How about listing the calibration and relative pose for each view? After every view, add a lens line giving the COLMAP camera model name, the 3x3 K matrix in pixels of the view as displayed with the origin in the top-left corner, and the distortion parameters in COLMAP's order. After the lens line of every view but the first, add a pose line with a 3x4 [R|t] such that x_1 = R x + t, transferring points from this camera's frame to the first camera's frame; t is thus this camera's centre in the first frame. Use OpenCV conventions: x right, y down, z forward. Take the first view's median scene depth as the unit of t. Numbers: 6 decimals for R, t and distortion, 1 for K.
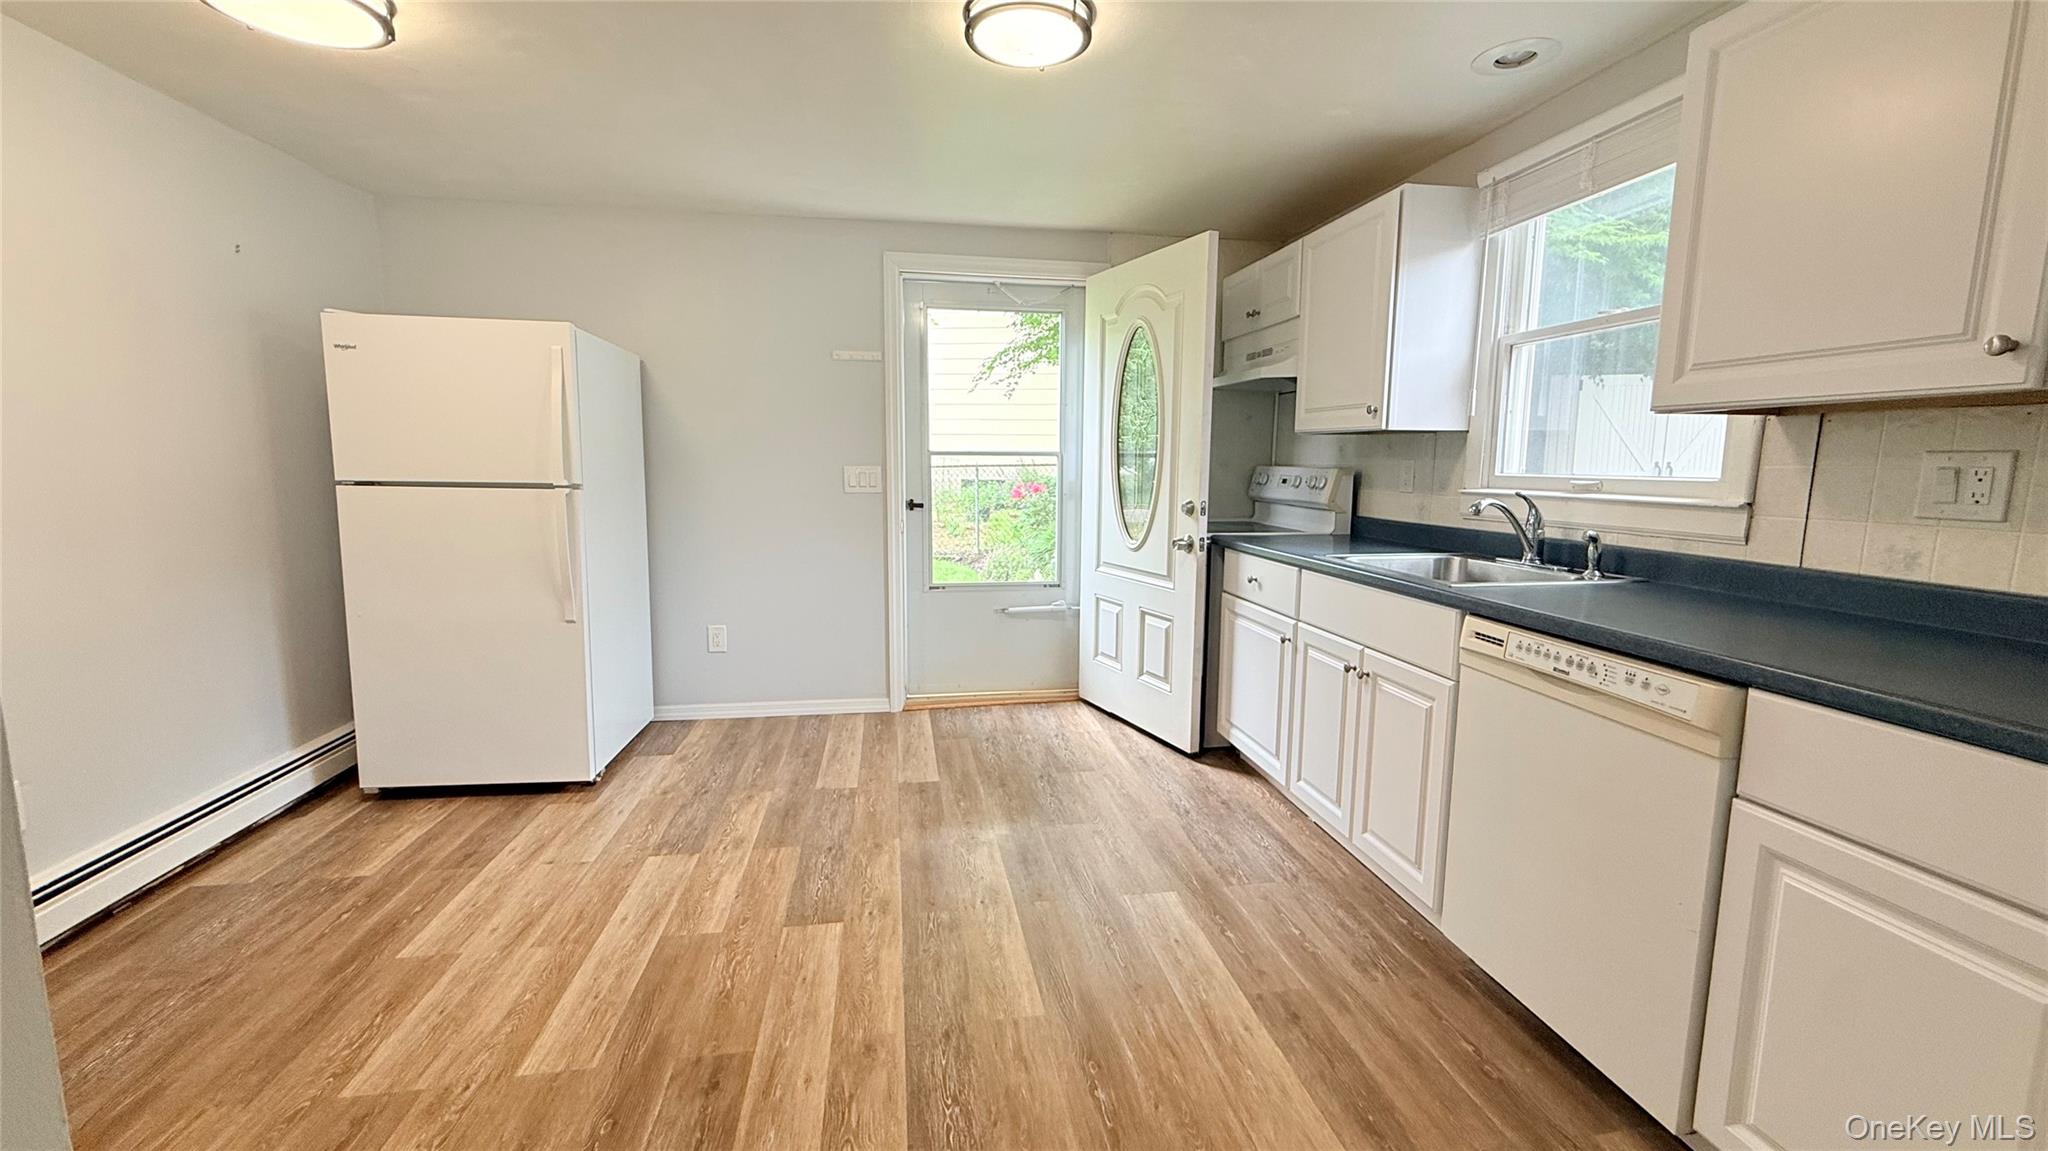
lens RADIAL K [[817.4, 0, 1020.0], [0, 817.4, 575.2], [0, 0, 1]] dist [0.001150, 0.000045]
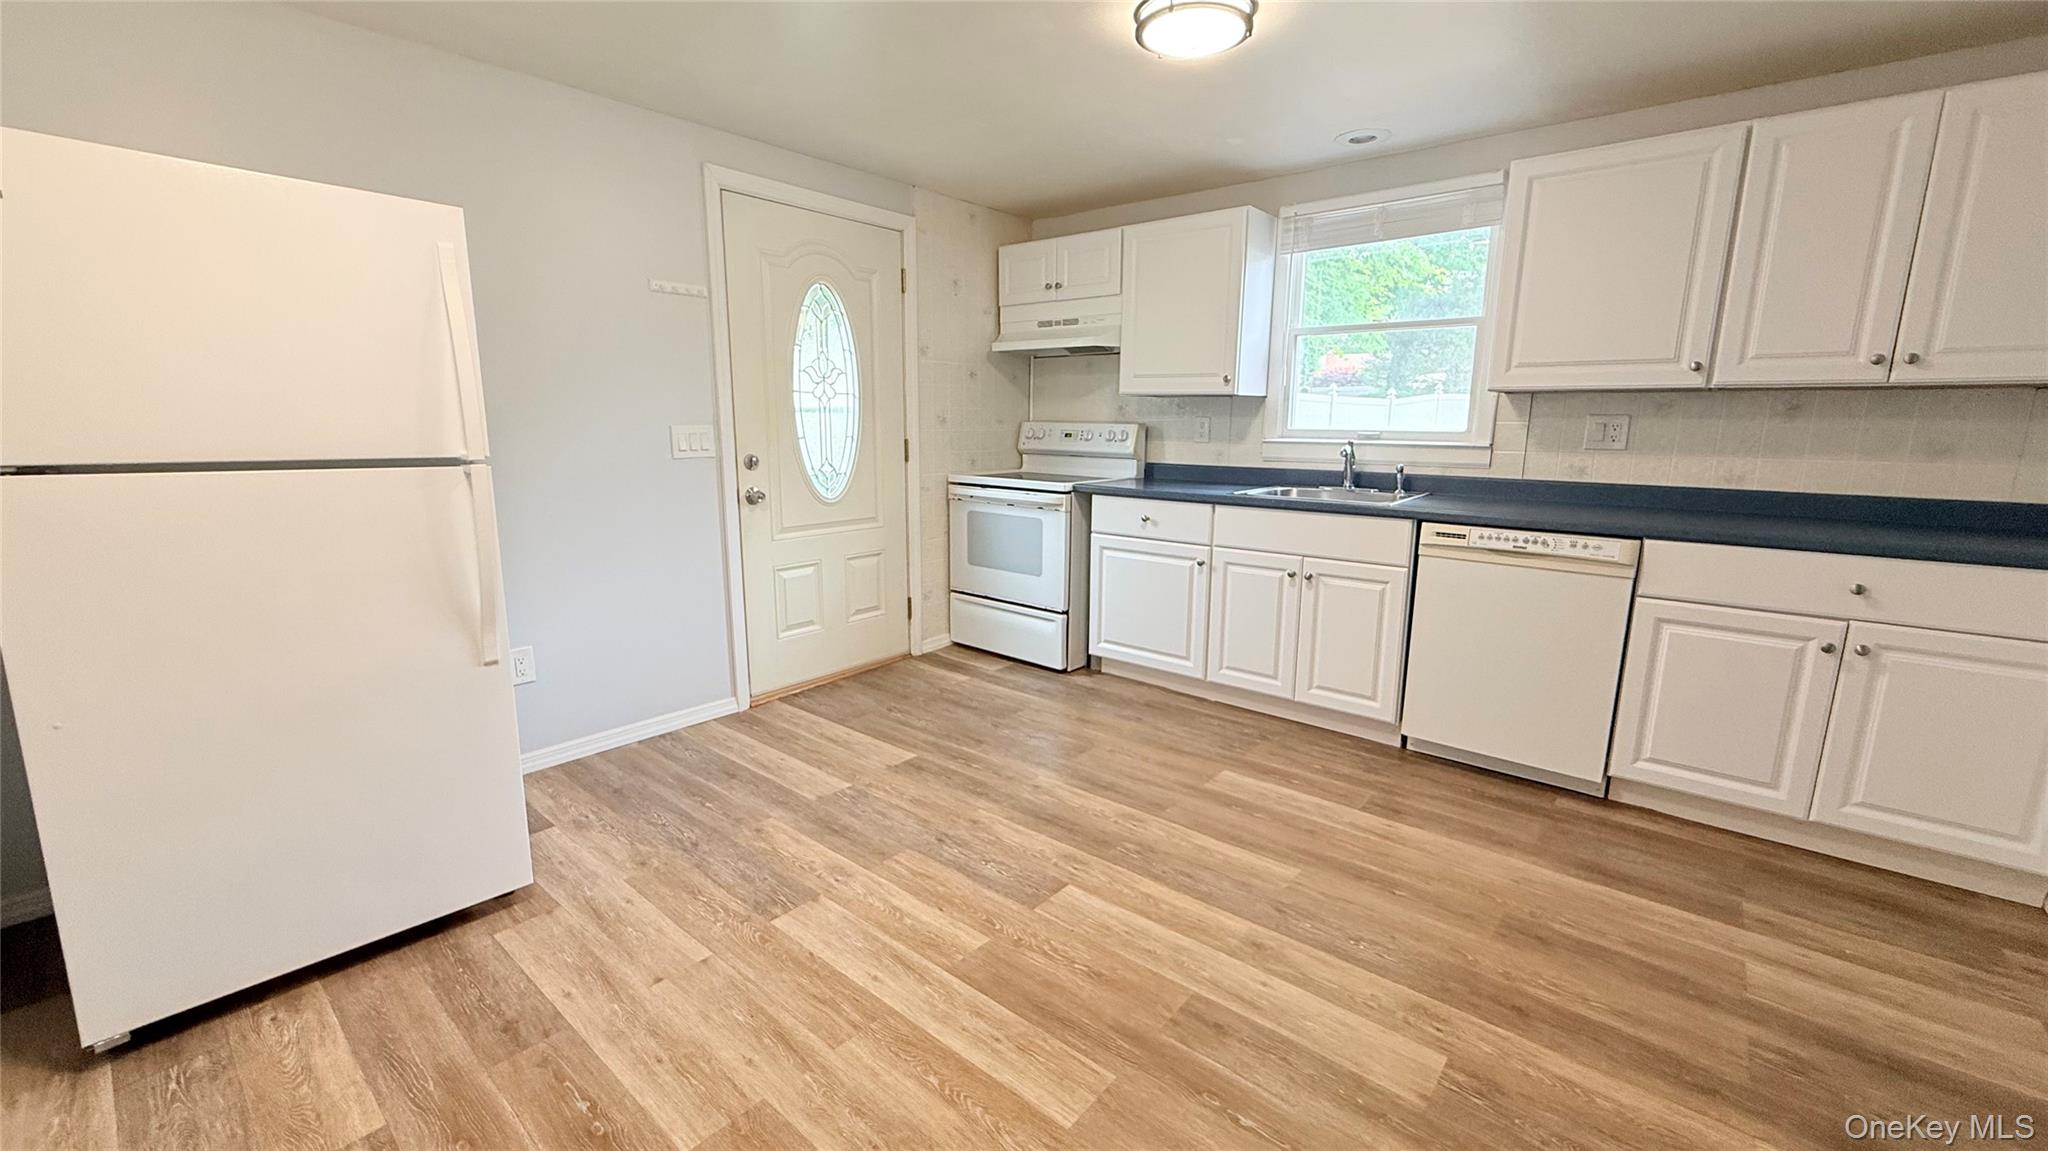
lens RADIAL K [[817.4, 0, 1020.0], [0, 817.4, 575.2], [0, 0, 1]] dist [0.001150, 0.000045]
pose [[0.758967, -0.125724, 0.638876, -0.789130], [0.089598, 0.992013, 0.088778, -0.044101], [-0.644935, -0.010137, 0.764171, 0.251332]]
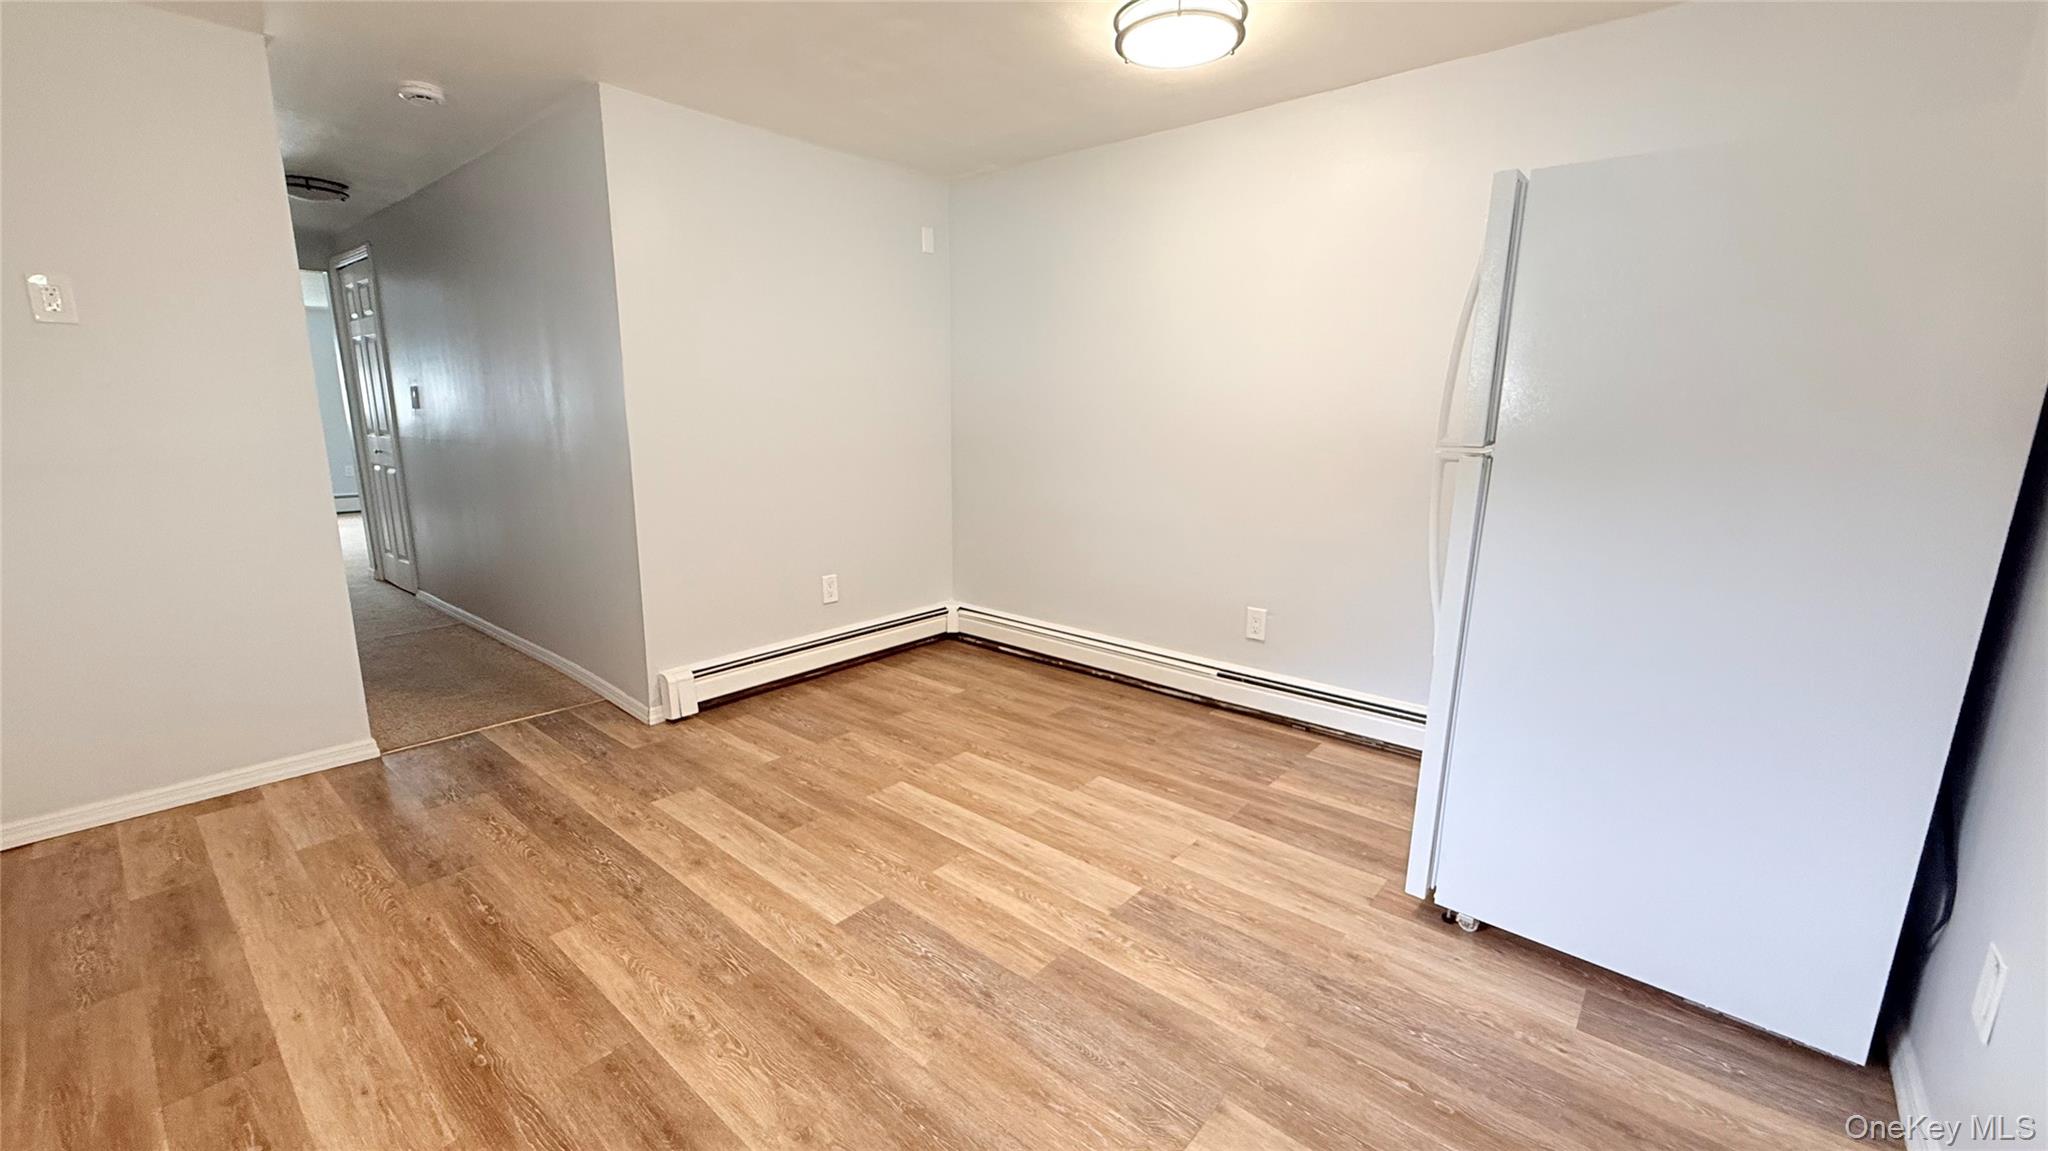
lens RADIAL K [[817.4, 0, 1020.0], [0, 817.4, 575.2], [0, 0, 1]] dist [0.001150, 0.000045]
pose [[-0.760746, 0.116926, -0.638431, 0.141893], [-0.102035, 0.949864, 0.295547, -0.202792], [0.640979, 0.289979, -0.710674, 1.517649]]
